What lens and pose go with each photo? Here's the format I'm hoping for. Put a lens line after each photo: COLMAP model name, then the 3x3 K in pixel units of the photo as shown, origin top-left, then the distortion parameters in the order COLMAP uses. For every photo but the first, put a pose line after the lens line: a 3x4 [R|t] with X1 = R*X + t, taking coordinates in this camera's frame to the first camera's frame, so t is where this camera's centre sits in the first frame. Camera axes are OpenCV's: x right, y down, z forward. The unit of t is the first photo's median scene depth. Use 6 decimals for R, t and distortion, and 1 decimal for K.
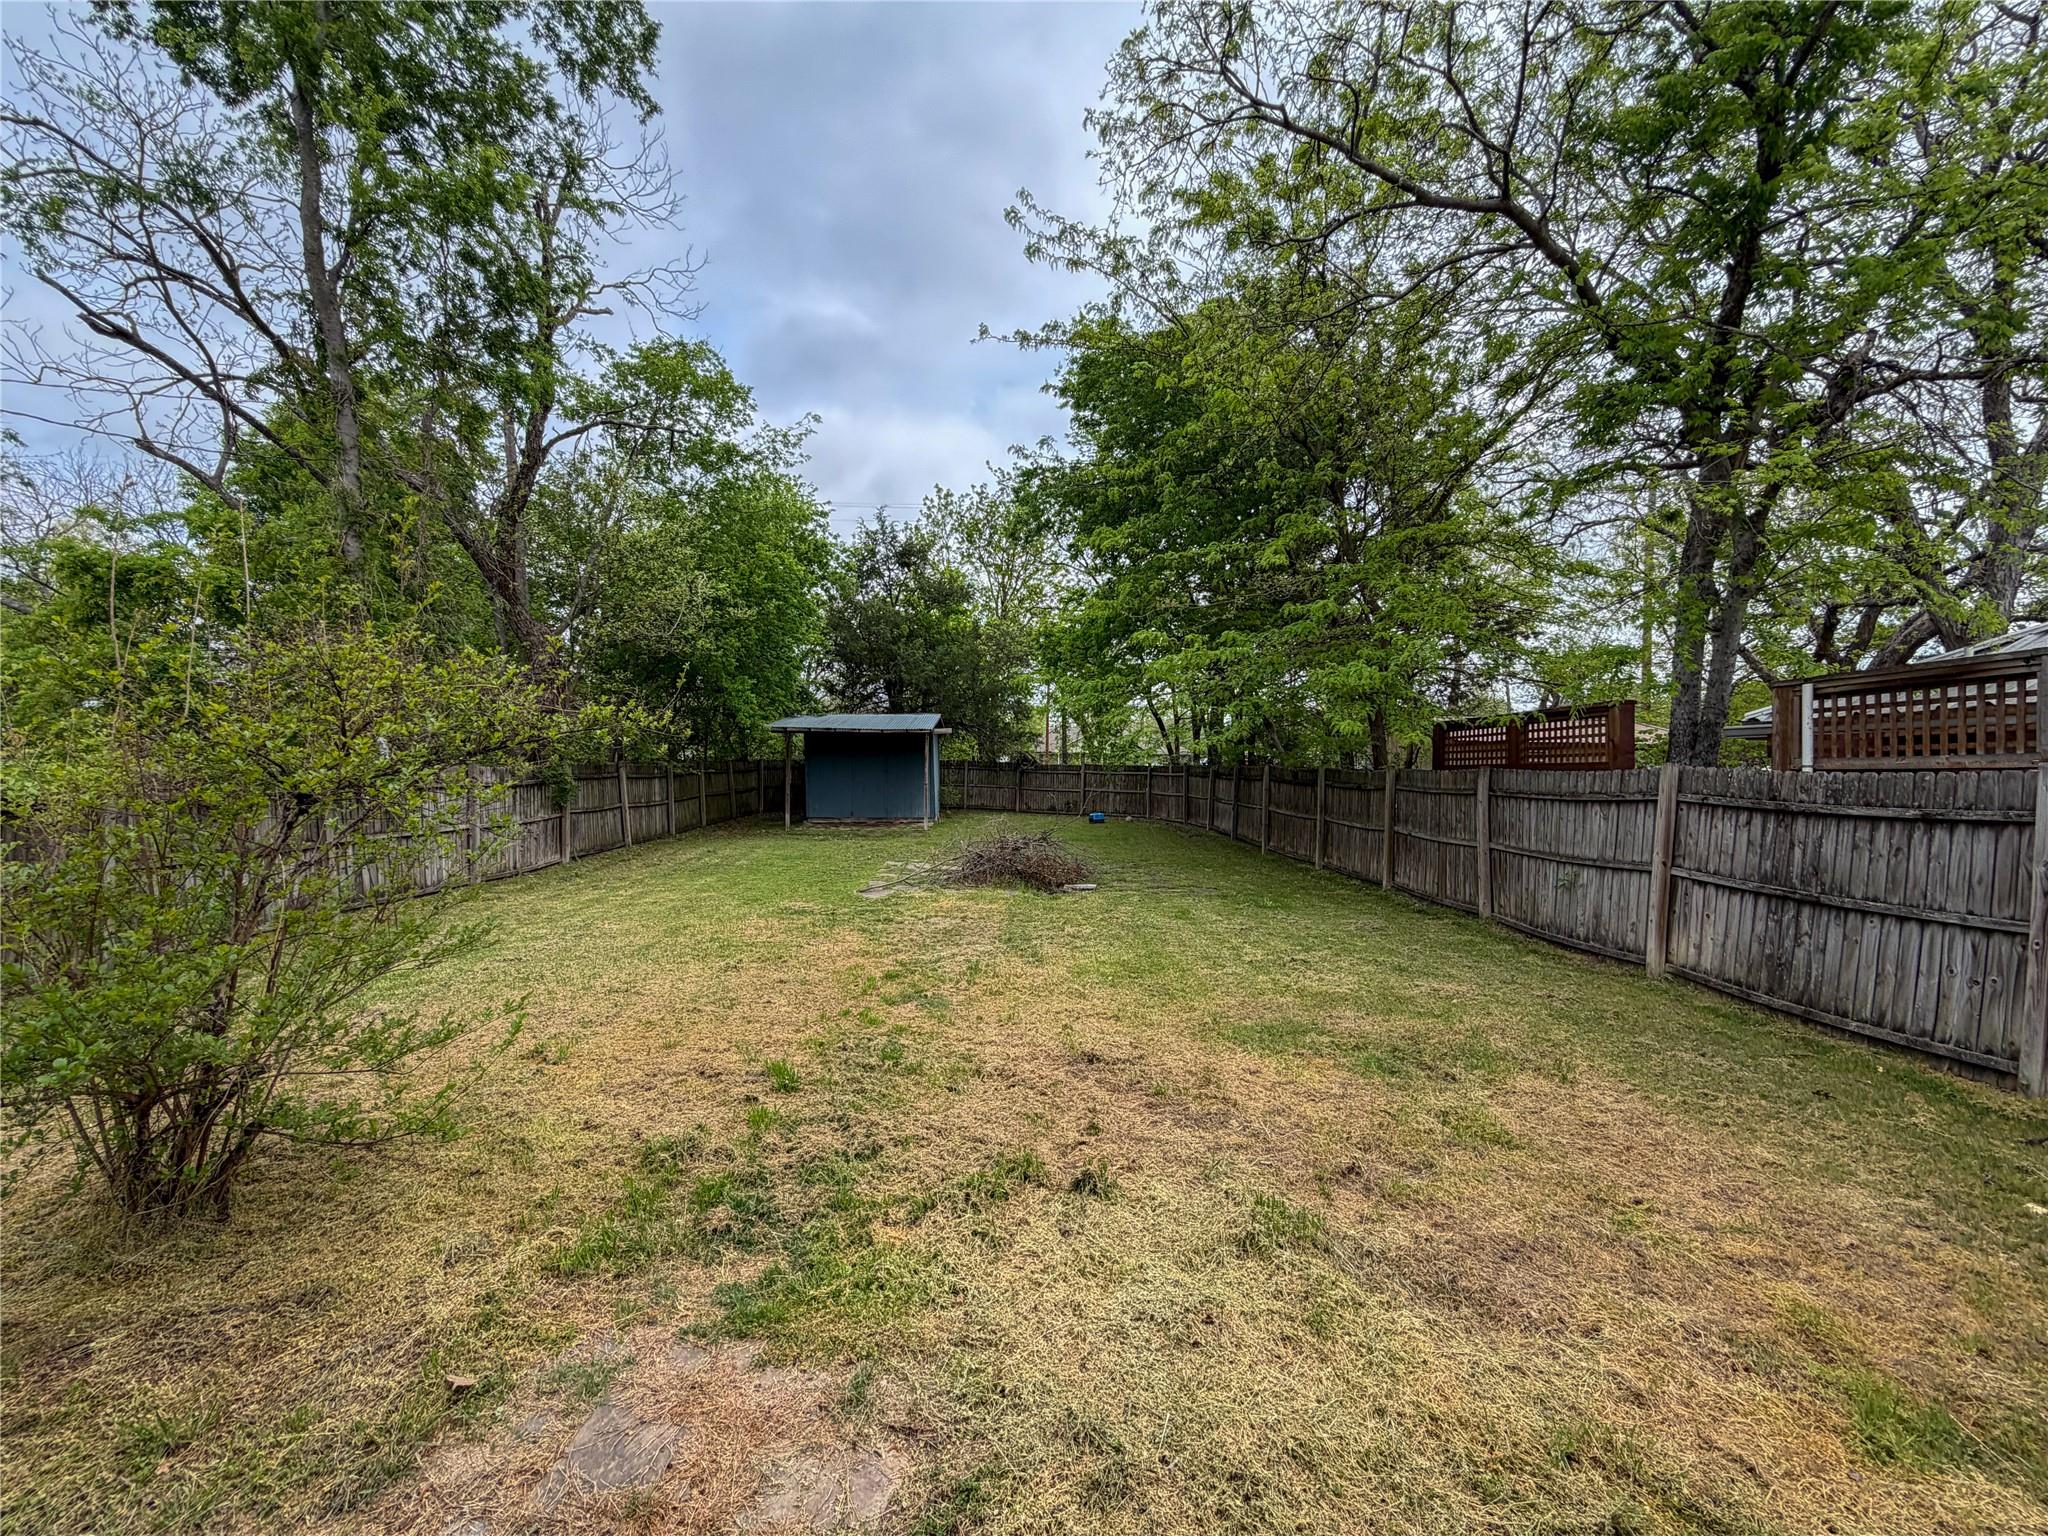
lens RADIAL K [[814.4, 0, 1021.5], [0, 814.4, 760.2], [0, 0, 1]] dist [-0.000712, -0.000058]
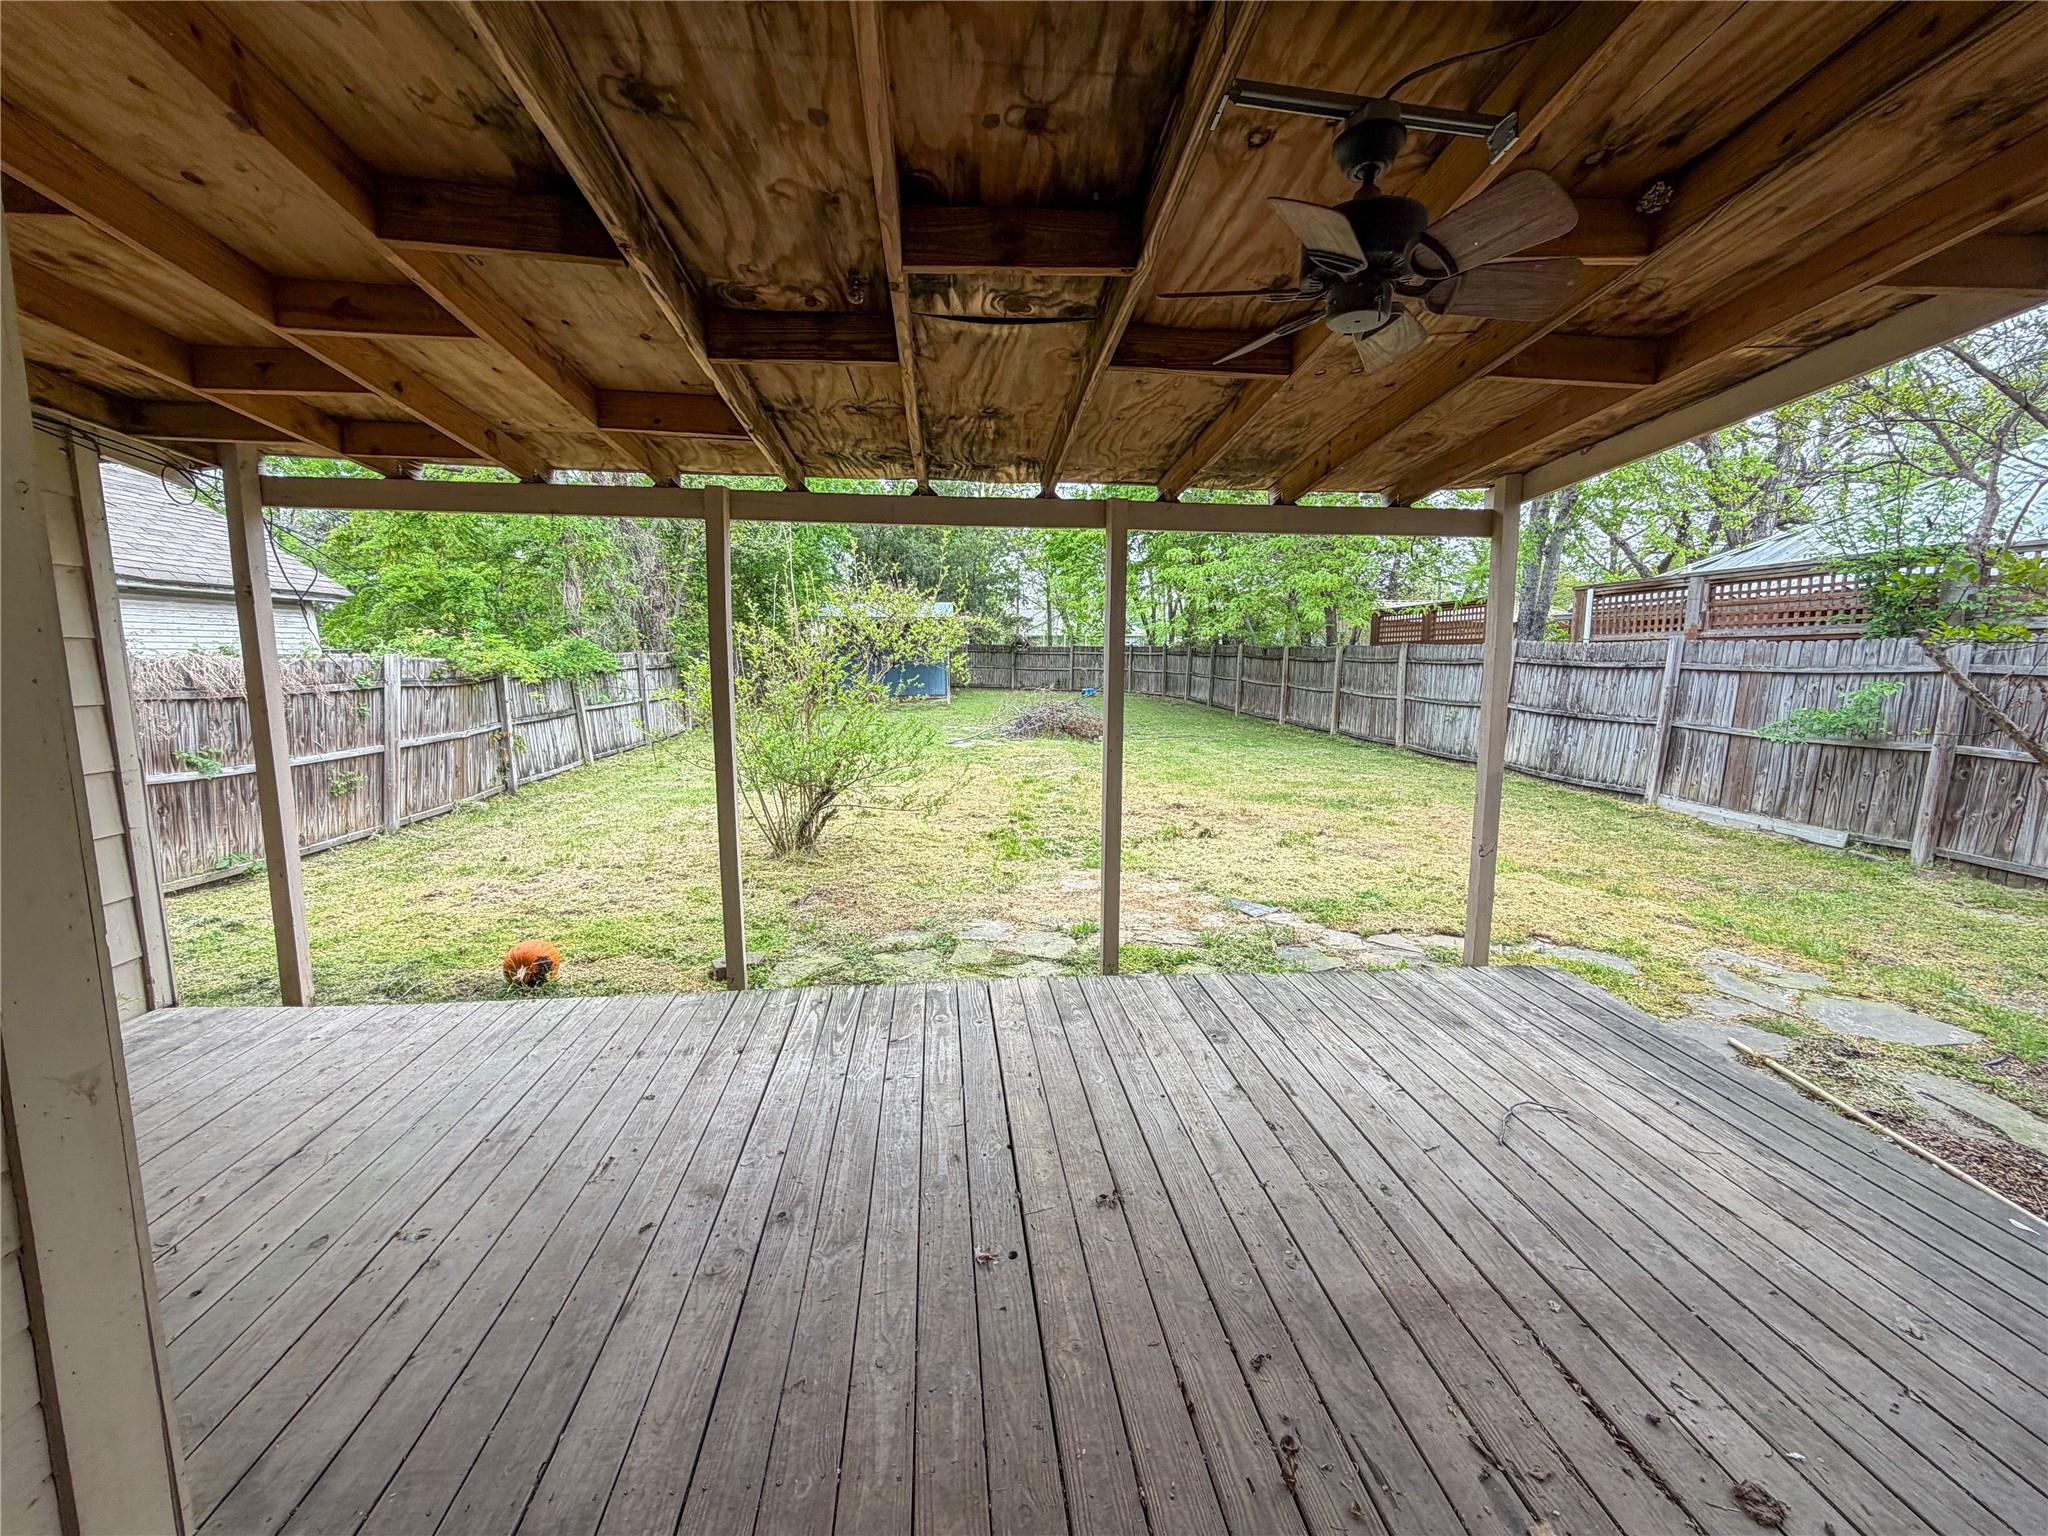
lens RADIAL K [[814.4, 0, 1022.0], [0, 814.4, 772.7], [0, 0, 1]] dist [-0.000712, -0.000058]
pose [[0.997805, -0.023455, 0.061930, -0.293979], [0.013433, 0.987422, 0.157534, -0.000997], [-0.064846, -0.156356, 0.985570, -0.598866]]
